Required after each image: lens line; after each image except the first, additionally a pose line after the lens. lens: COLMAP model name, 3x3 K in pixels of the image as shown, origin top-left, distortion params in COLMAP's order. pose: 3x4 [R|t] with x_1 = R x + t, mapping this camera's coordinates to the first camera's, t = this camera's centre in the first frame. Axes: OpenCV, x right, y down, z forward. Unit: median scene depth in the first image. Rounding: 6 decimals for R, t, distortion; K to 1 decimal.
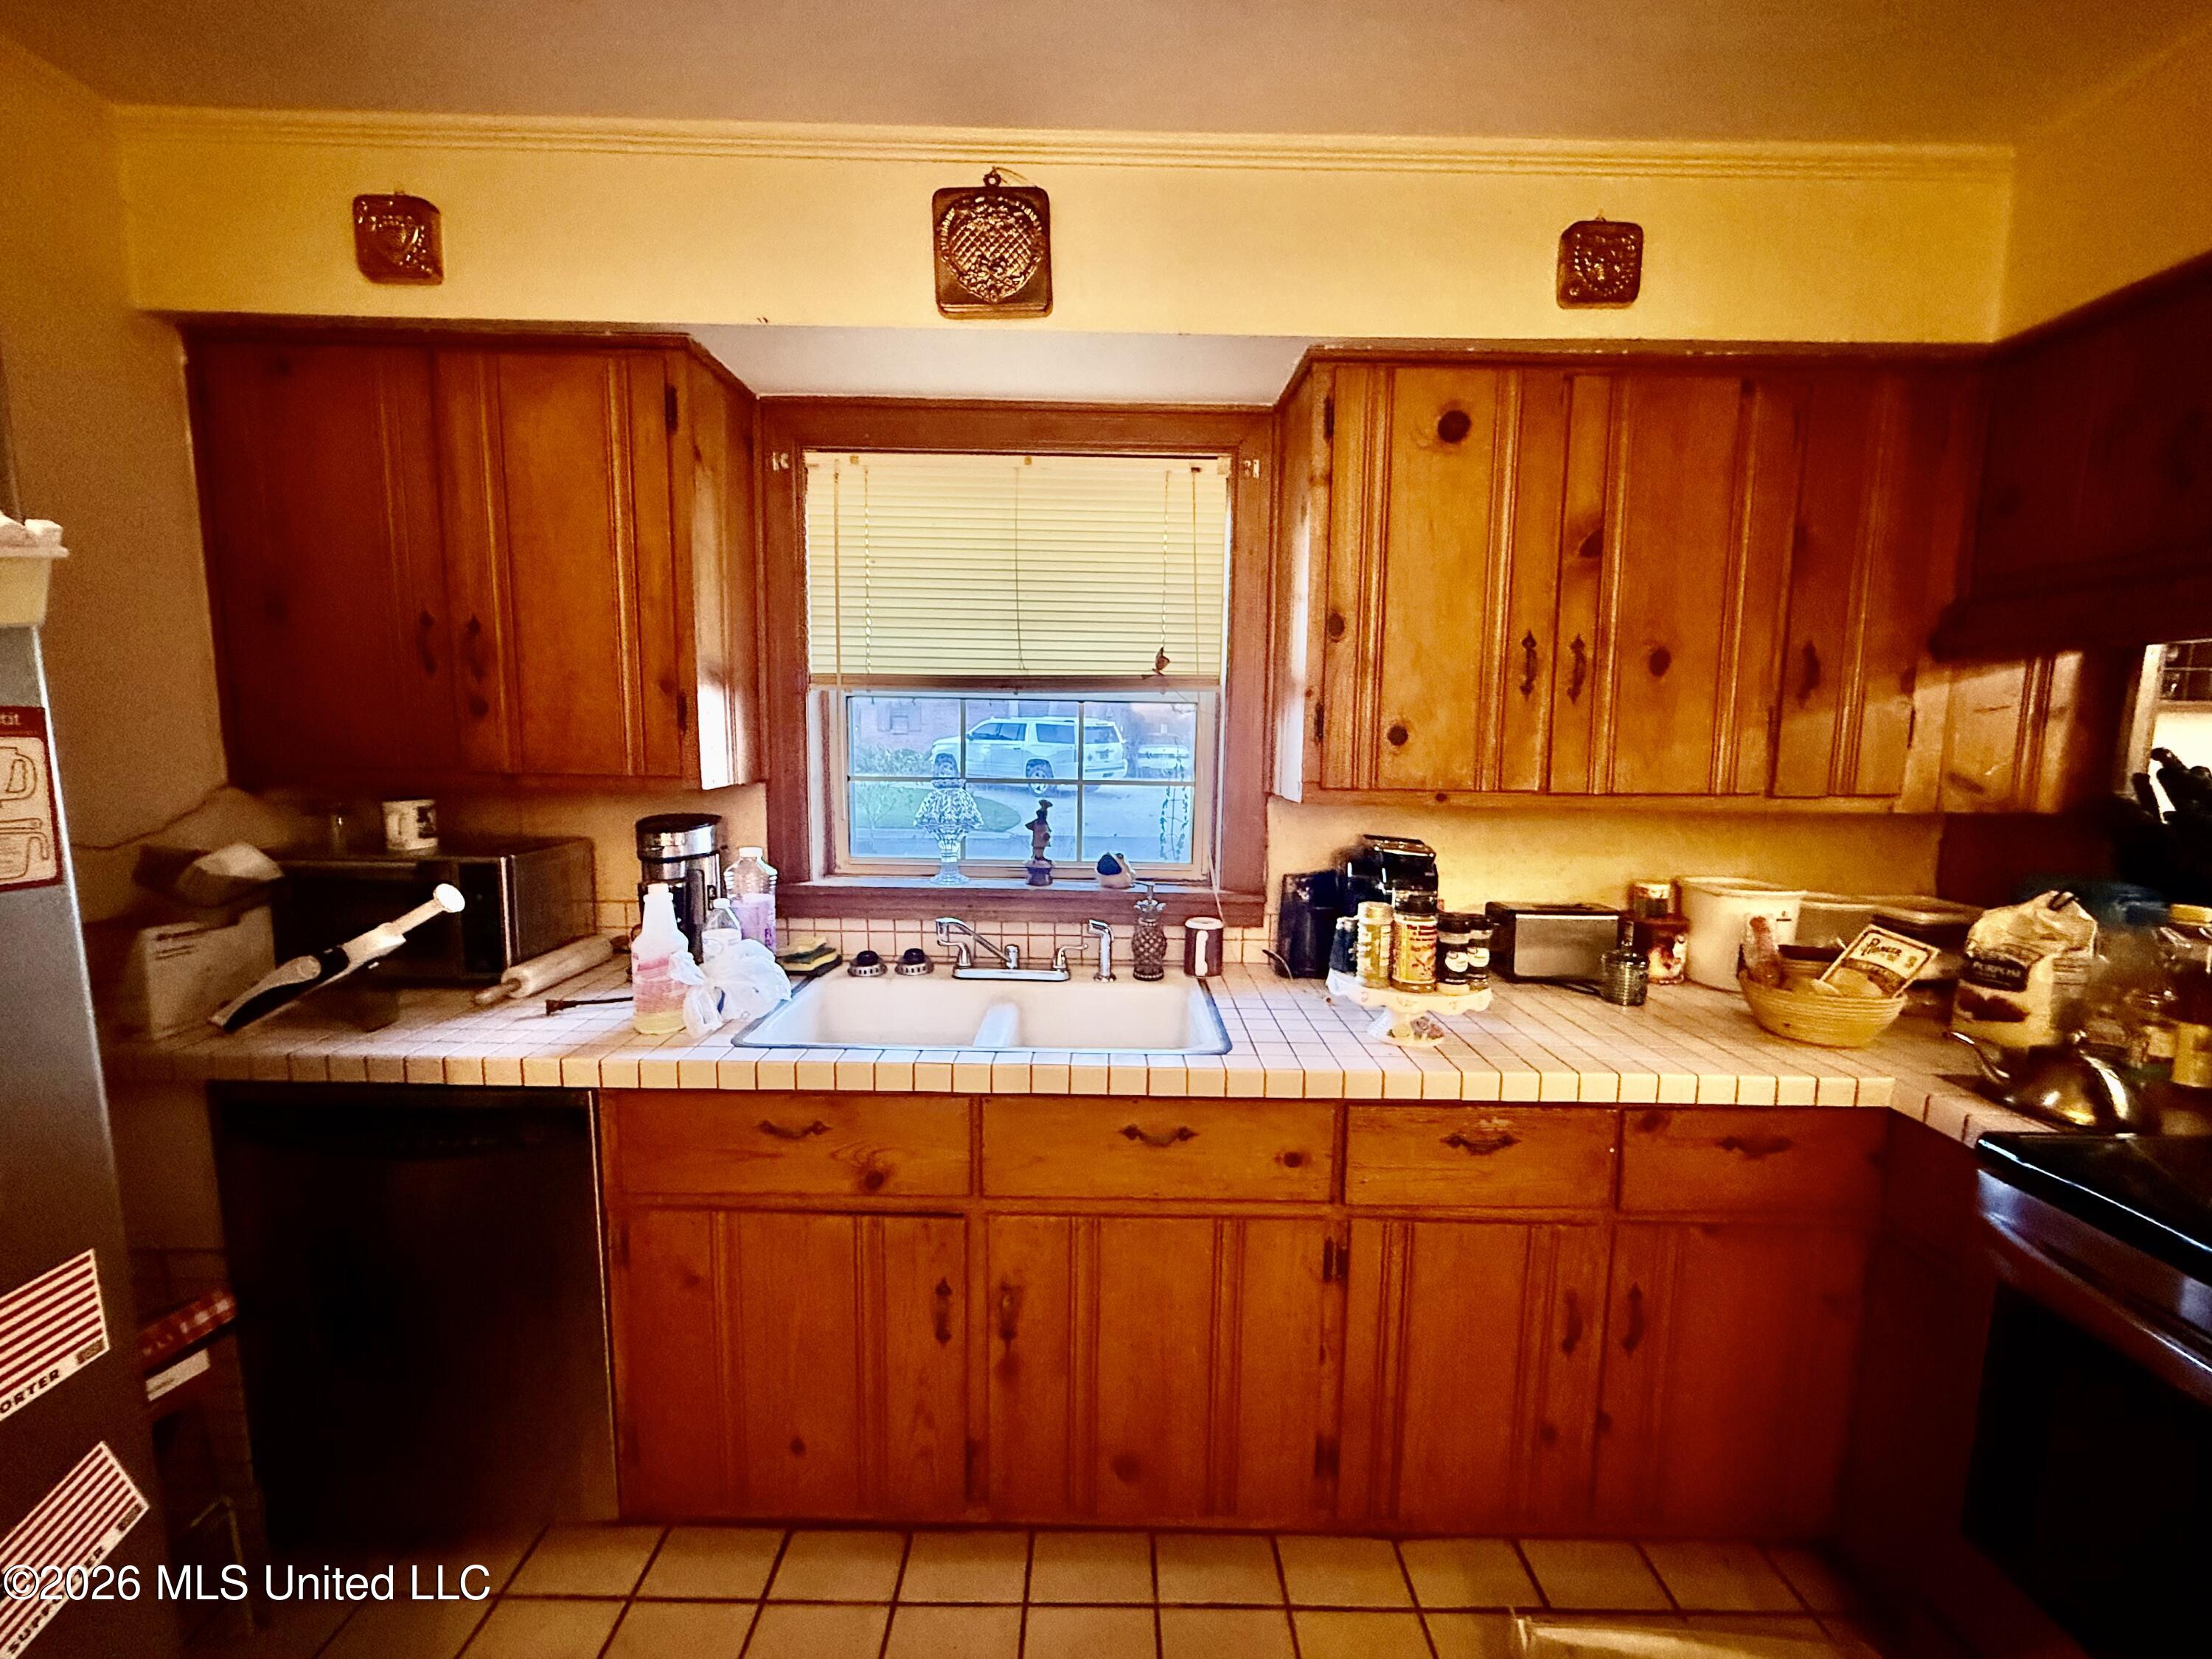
lens RADIAL K [[884.9, 0, 1101.3], [0, 884.9, 831.6], [0, 0, 1]] dist [0.002132, 0.000019]
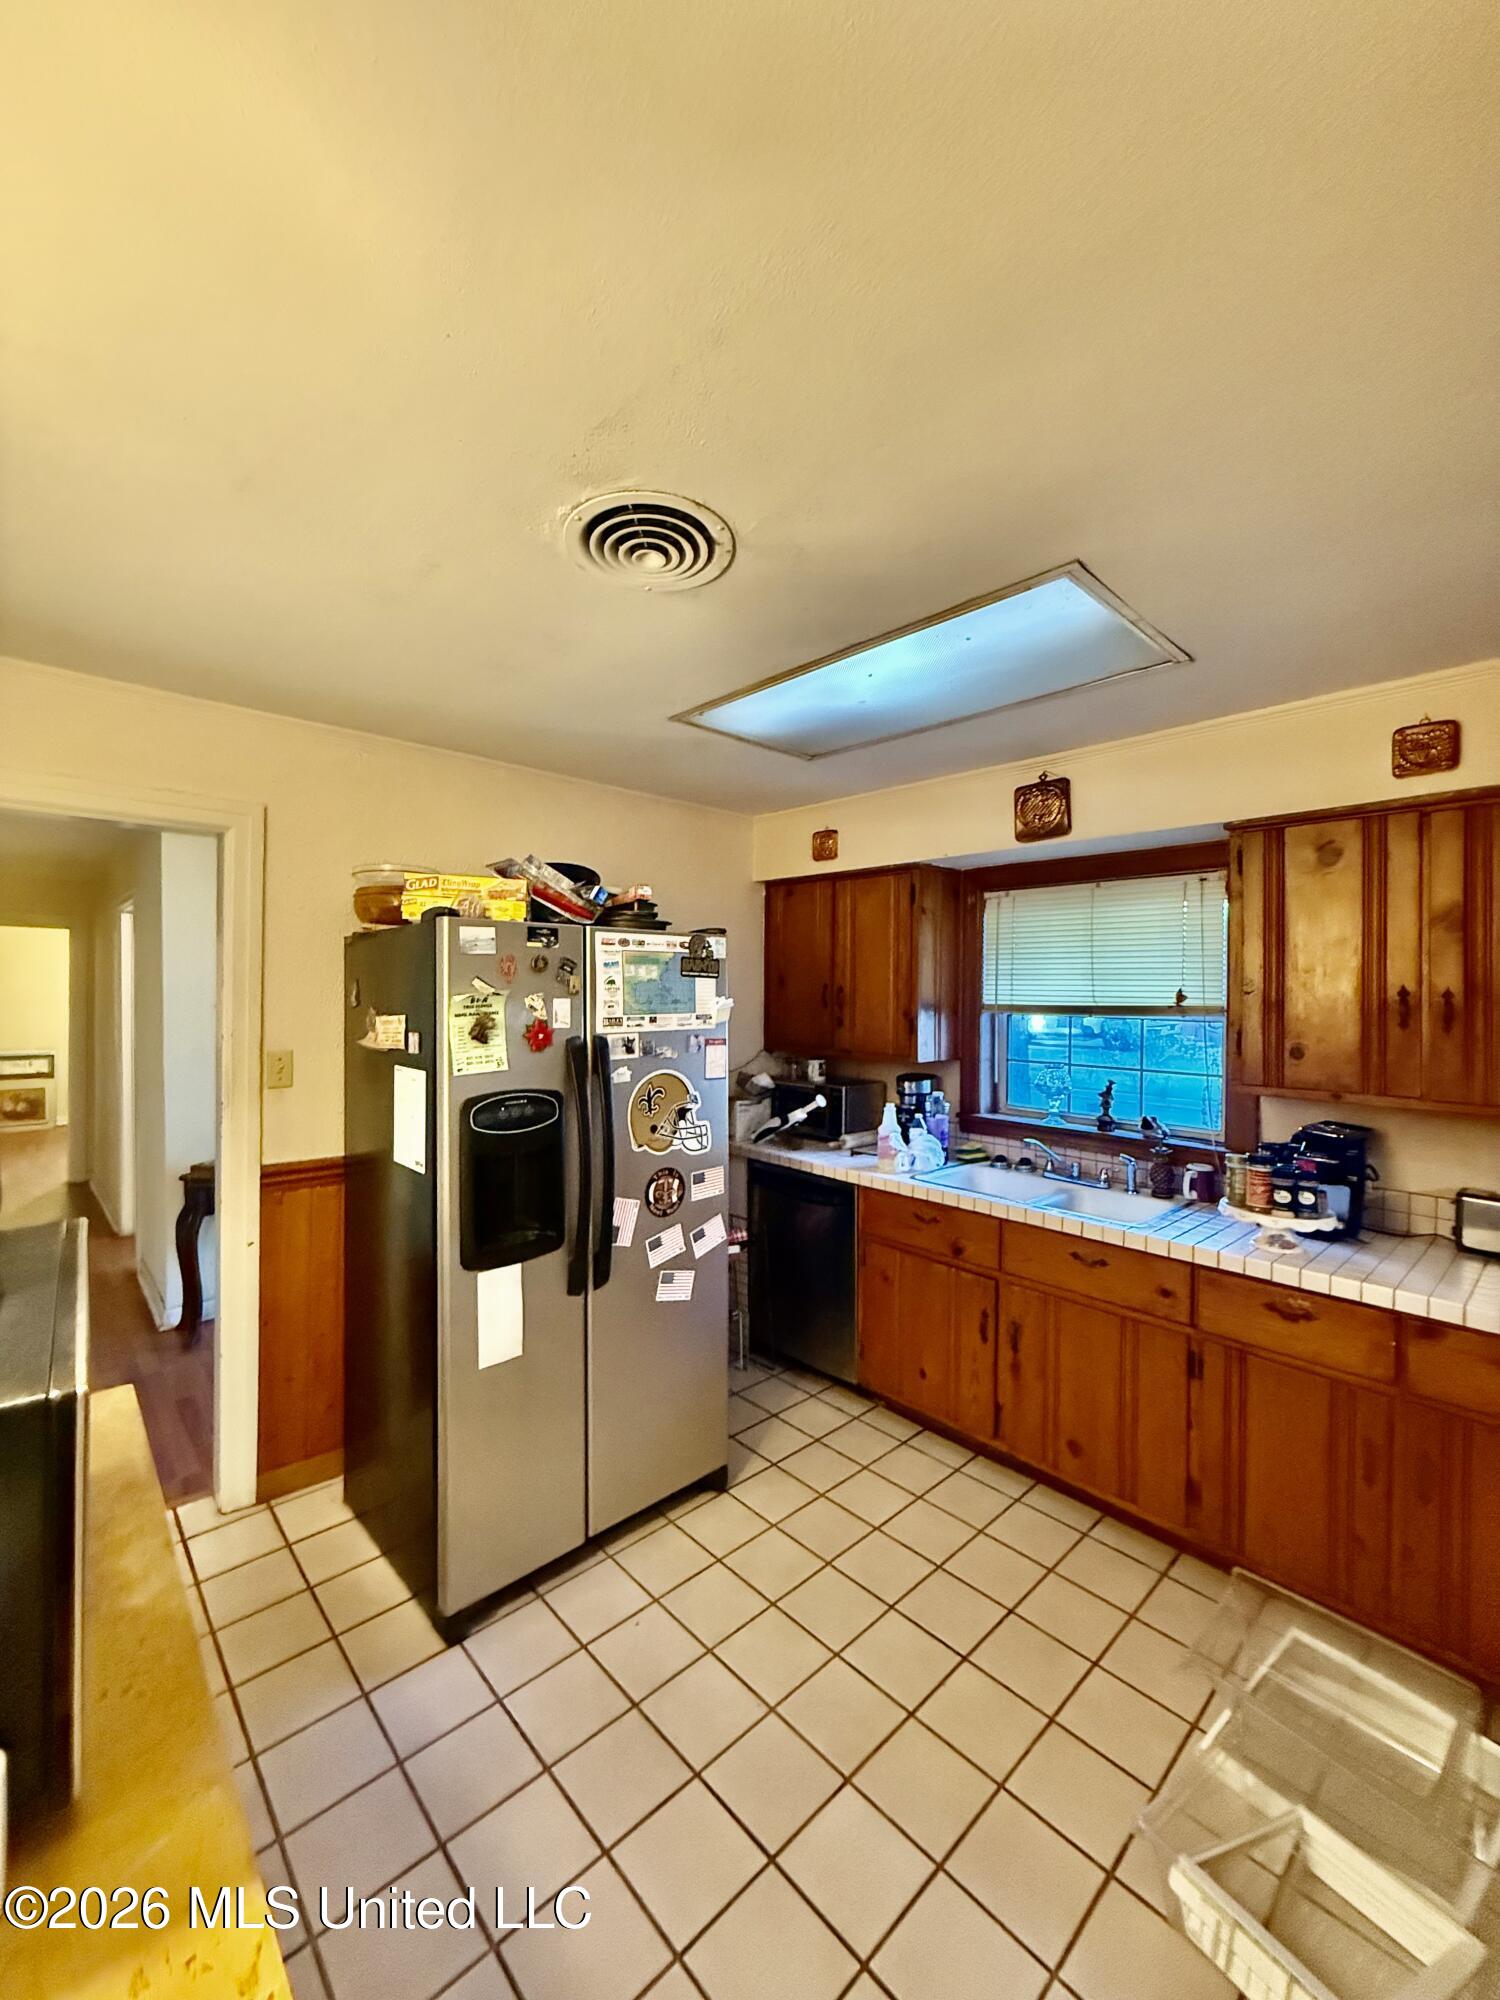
lens RADIAL K [[800.1, 0, 747.0], [0, 800.1, 999.1], [0, 0, 1]] dist [0.002132, 0.000019]
pose [[0.682139, -0.000645, -0.731222, 0.711596], [-0.084136, 0.993289, -0.079365, -0.011842], [0.726366, 0.115660, 0.677506, -0.655125]]
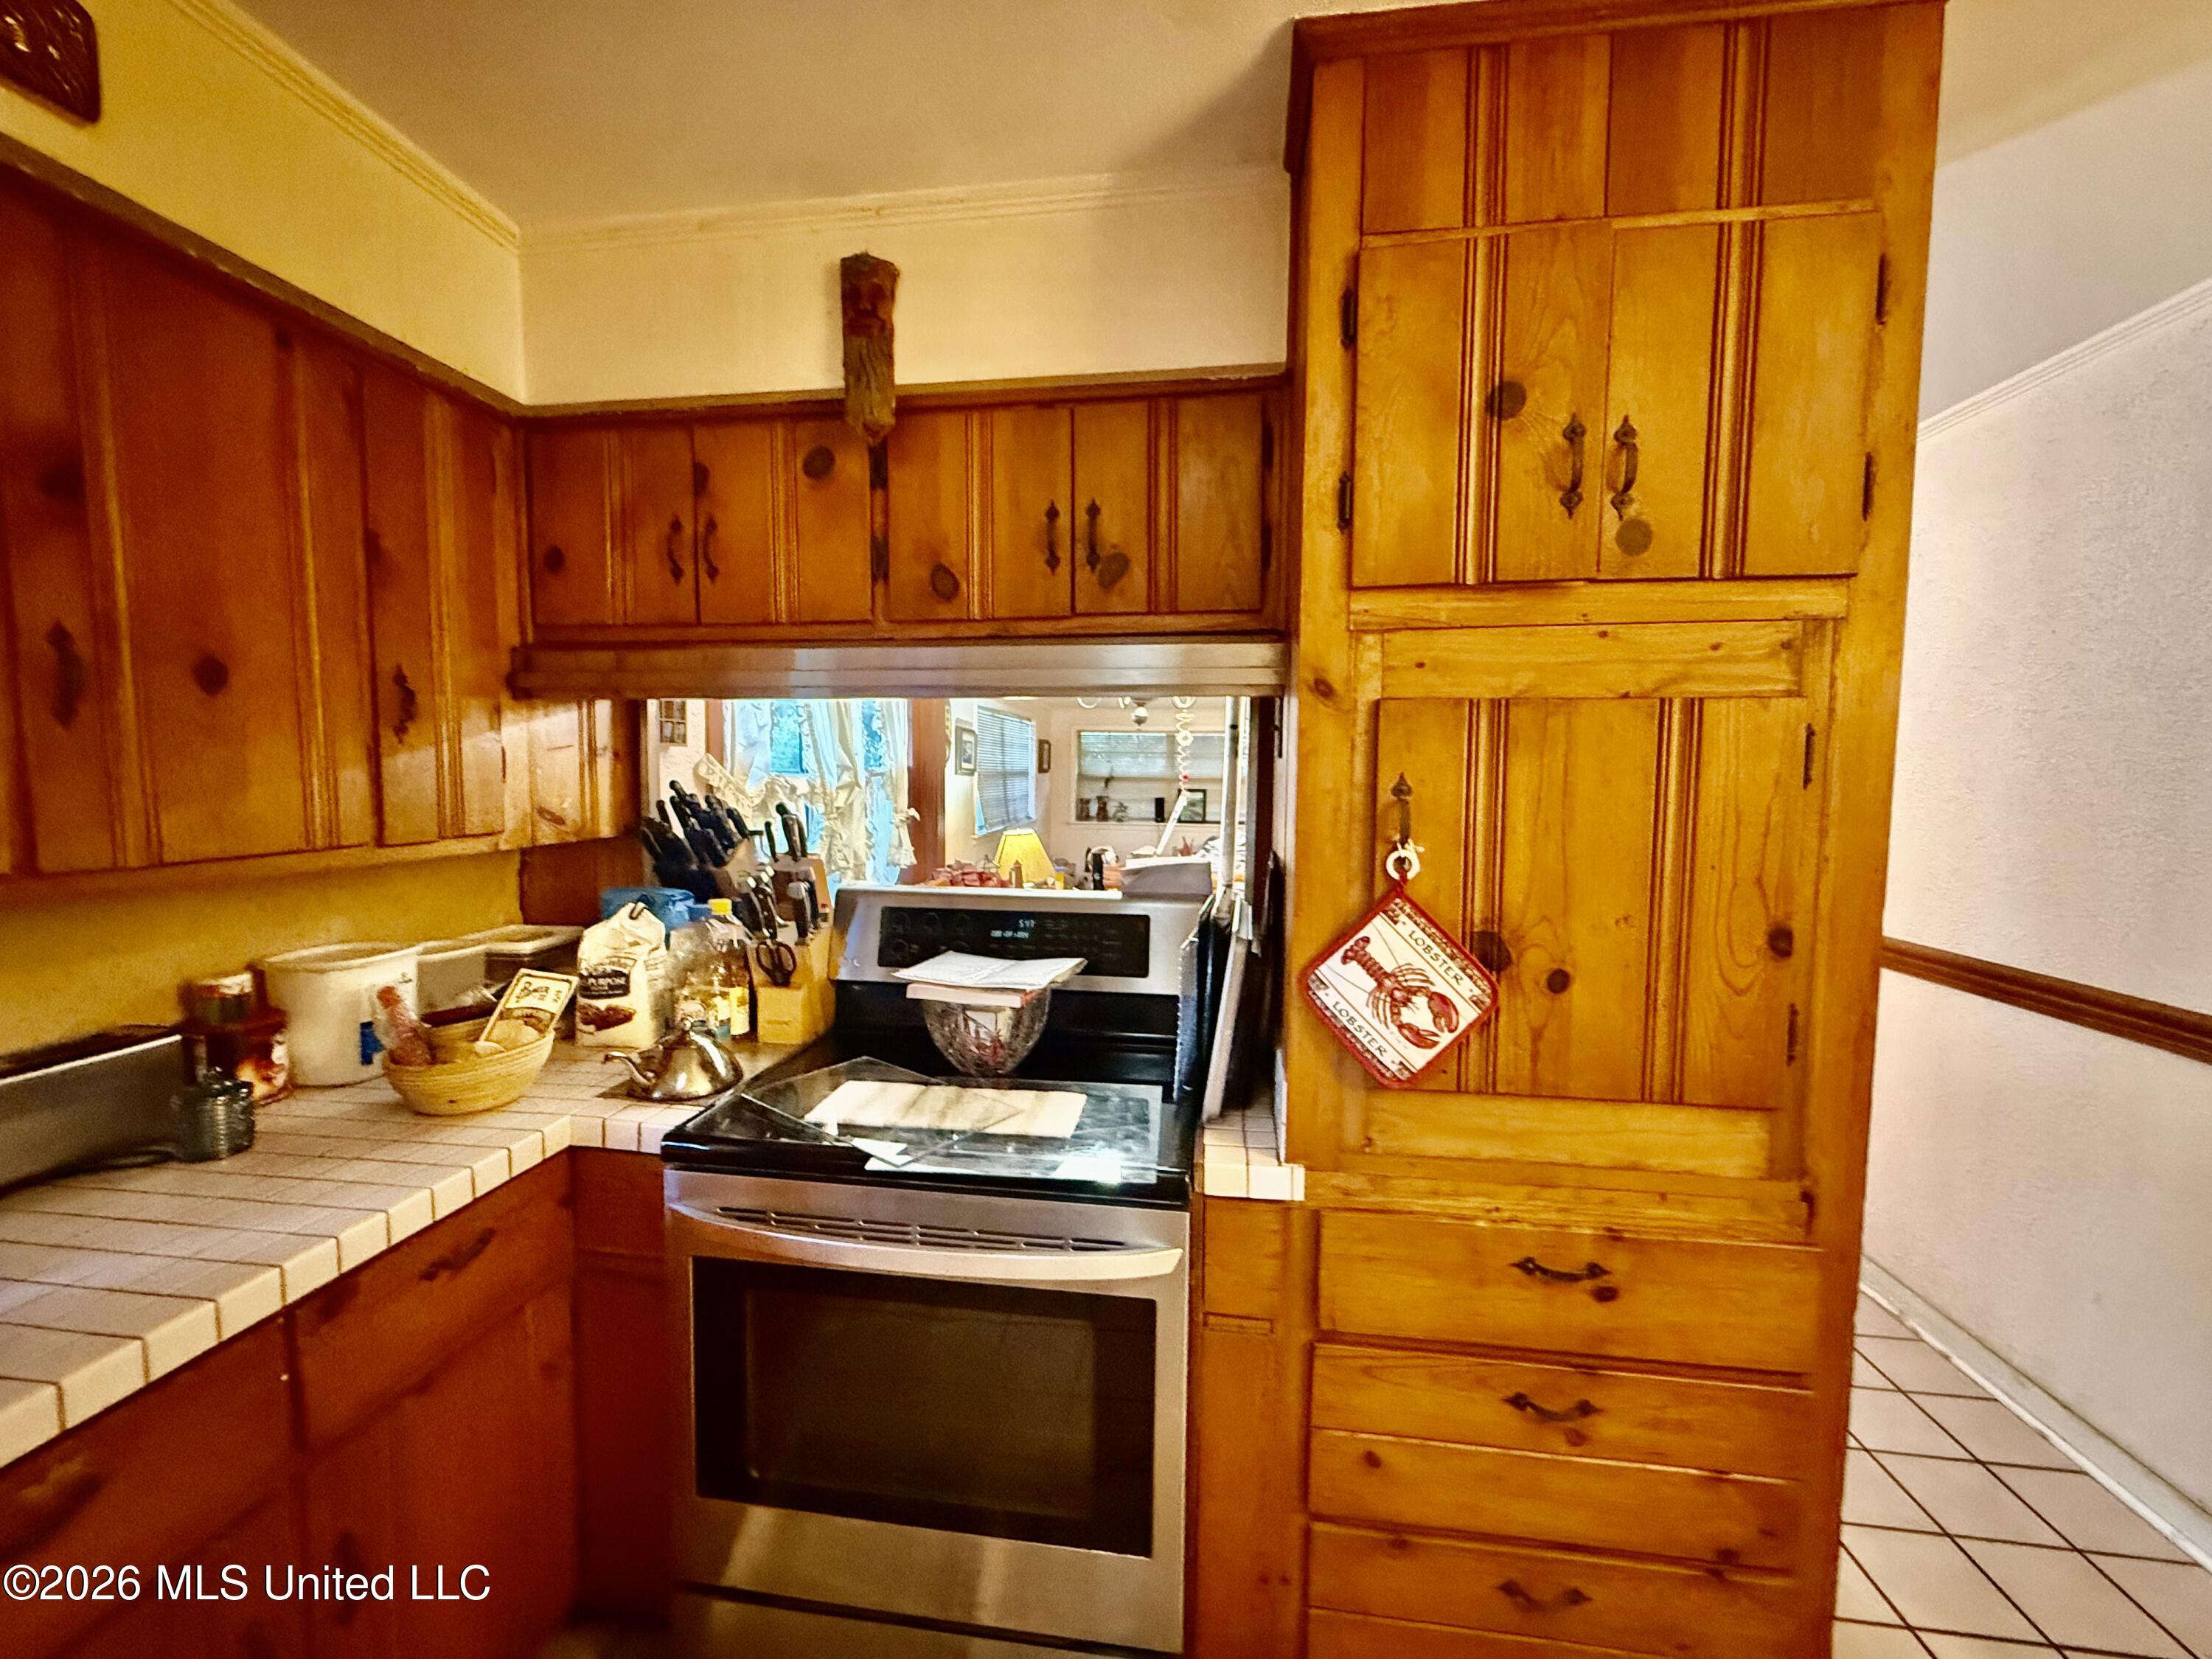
lens RADIAL K [[884.9, 0, 1103.3], [0, 884.9, 830.1], [0, 0, 1]] dist [0.002132, 0.000019]
pose [[0.141142, -0.076902, 0.986998, 0.012599], [0.107675, 0.992256, 0.061914, -0.033912], [-0.984116, 0.097536, 0.148329, 0.195796]]
